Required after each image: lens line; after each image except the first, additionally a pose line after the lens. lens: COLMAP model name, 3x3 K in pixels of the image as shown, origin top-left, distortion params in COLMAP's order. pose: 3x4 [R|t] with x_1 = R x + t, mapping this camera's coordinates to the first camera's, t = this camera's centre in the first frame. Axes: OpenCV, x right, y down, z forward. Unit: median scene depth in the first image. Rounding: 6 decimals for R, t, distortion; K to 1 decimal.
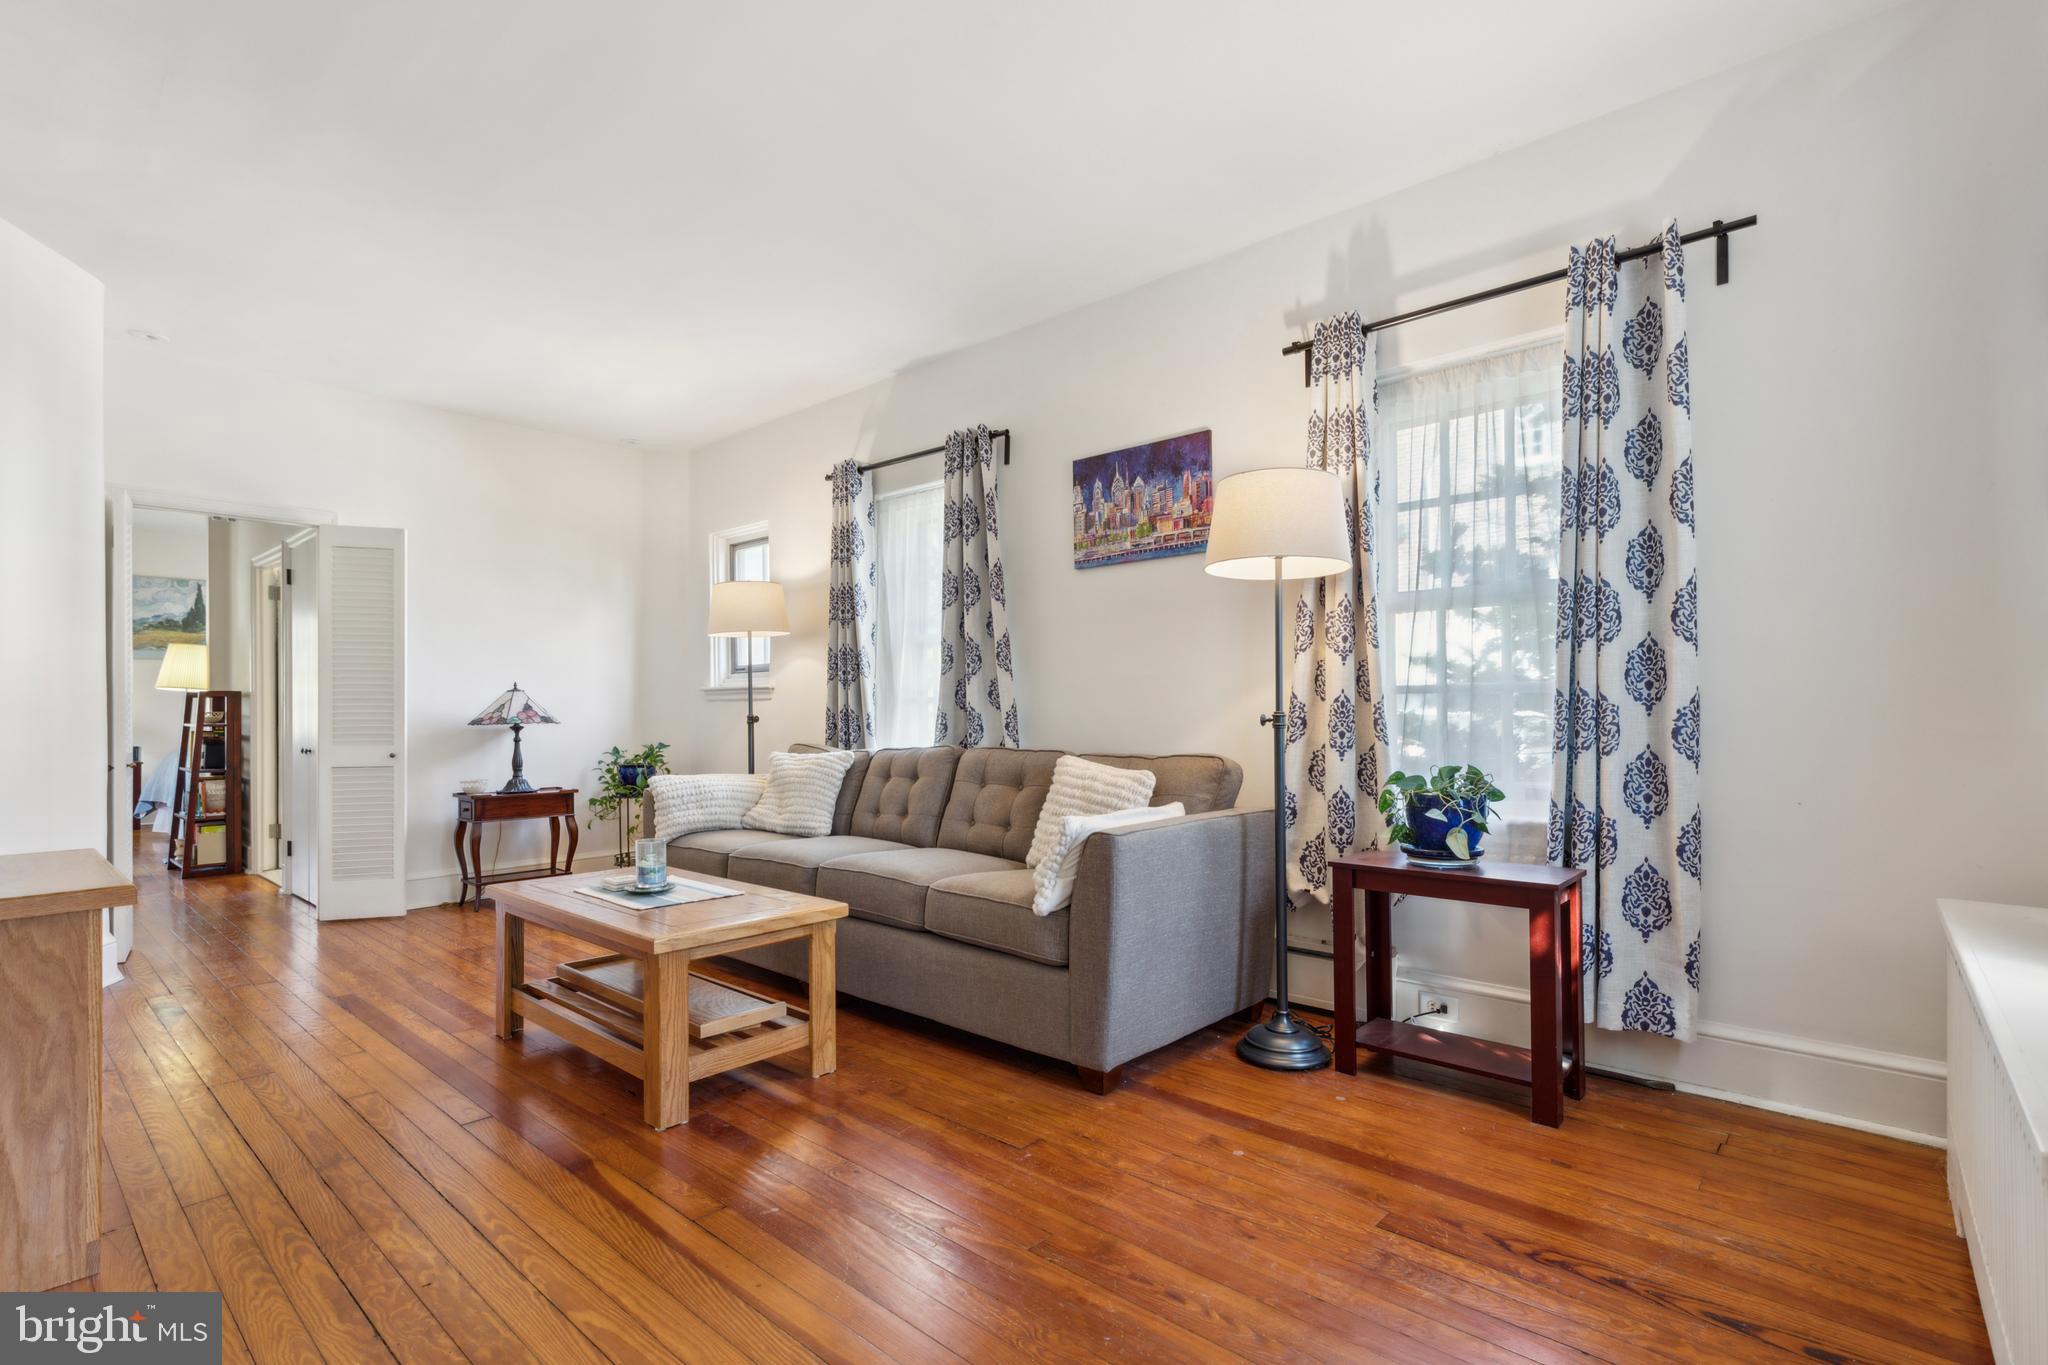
lens RADIAL K [[971.3, 0, 1024.0], [0, 971.3, 682.5], [0, 0, 1]] dist [0.004526, 0.000196]
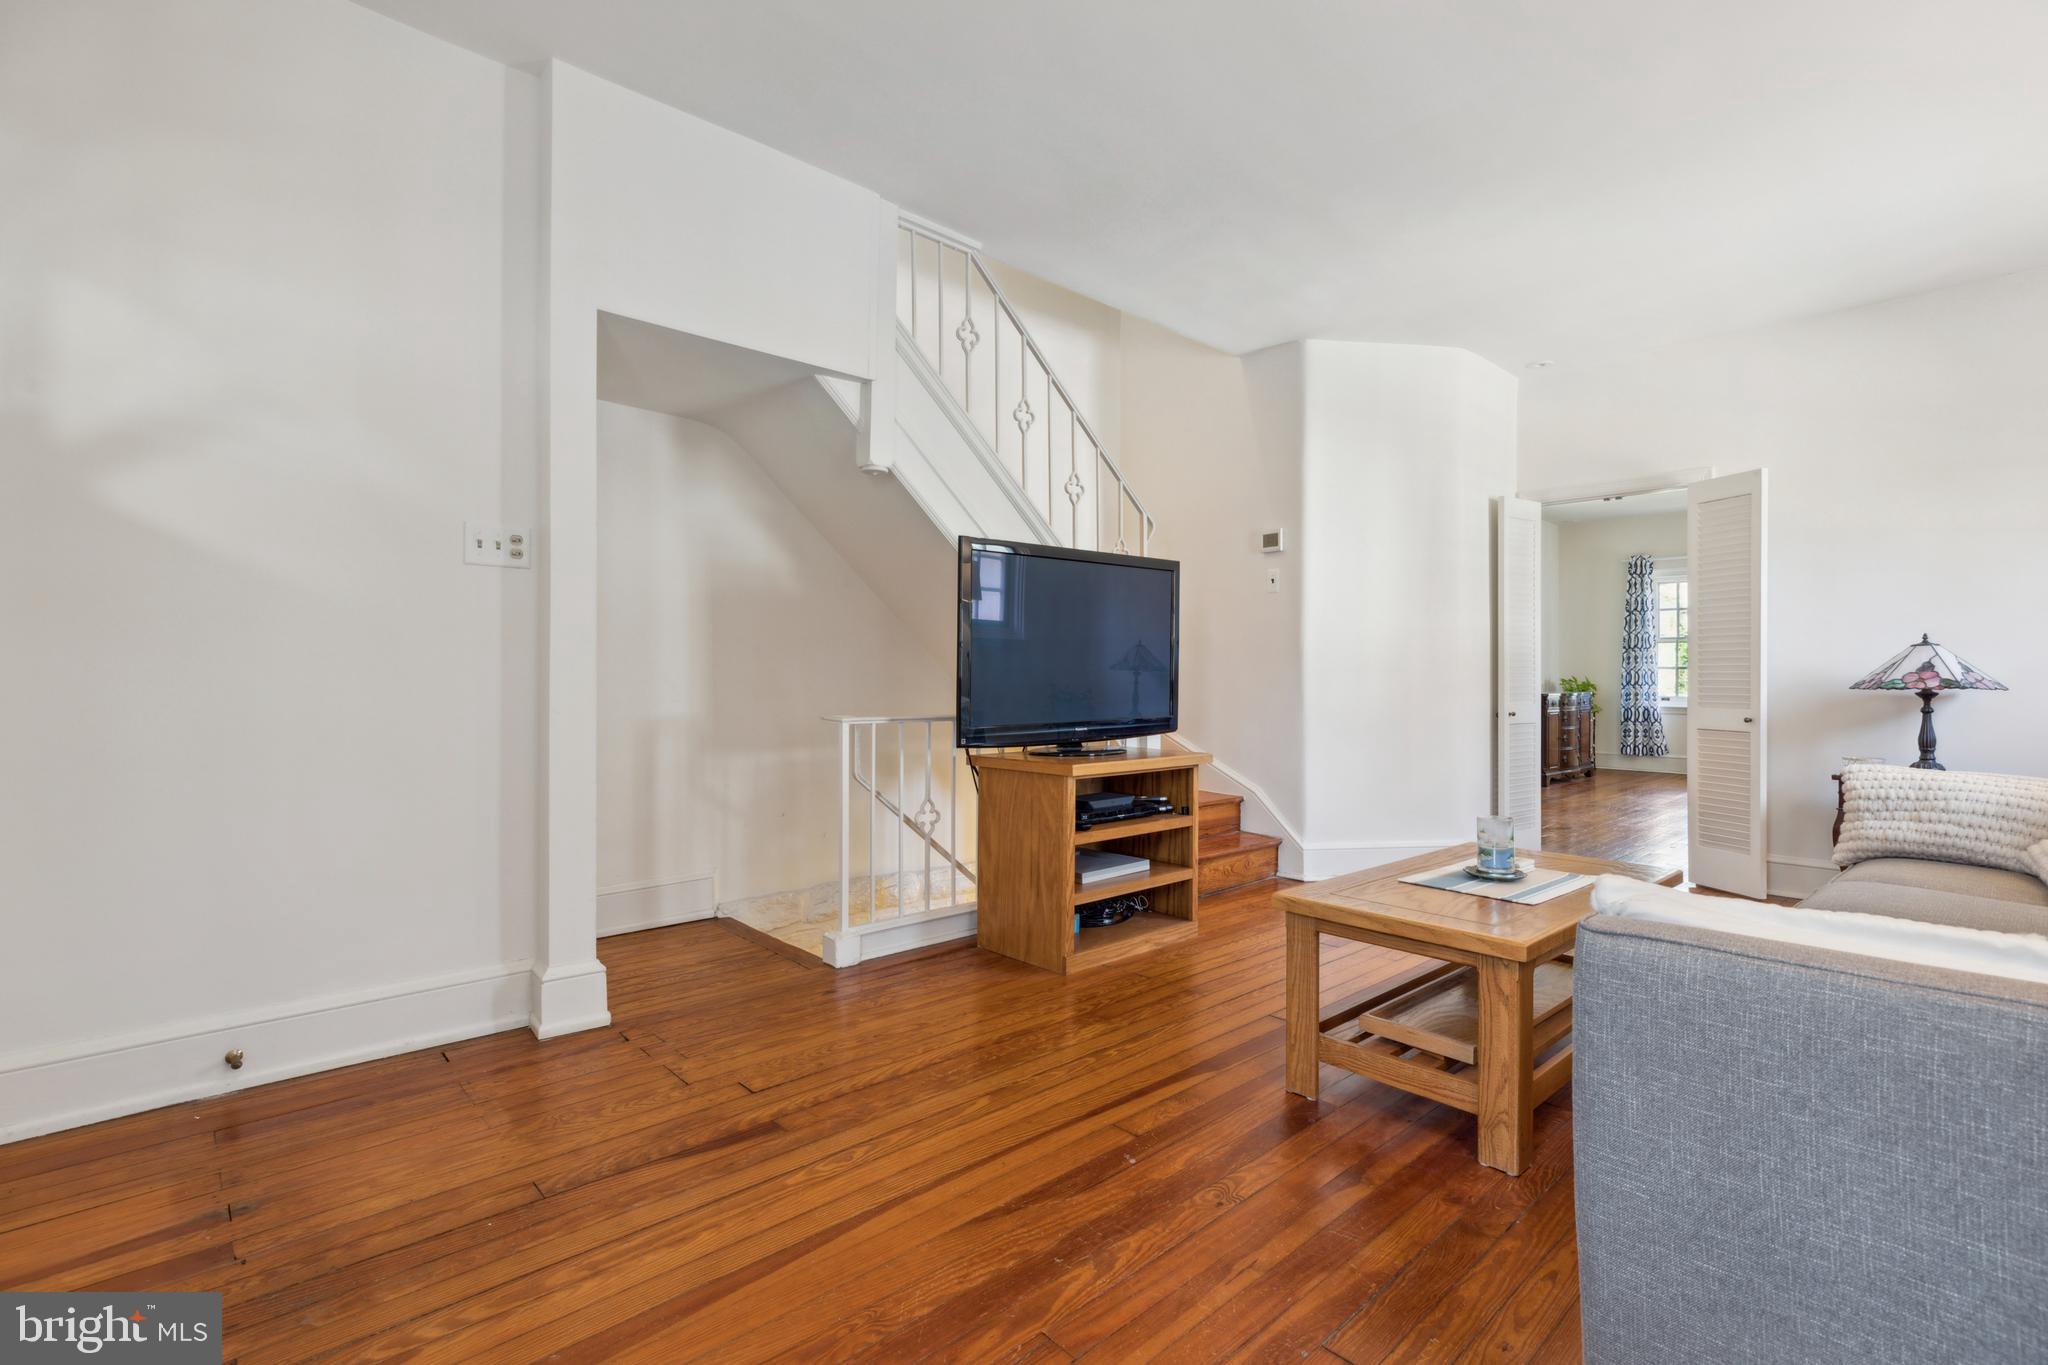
lens RADIAL K [[945.4, 0, 1030.1], [0, 945.4, 685.9], [0, 0, 1]] dist [0.002434, 0.000150]
pose [[-0.106026, 0.013080, -0.994277, 0.304123], [0.025517, 0.999620, 0.010430, 0.016230], [0.994036, -0.024265, -0.106319, 0.426656]]
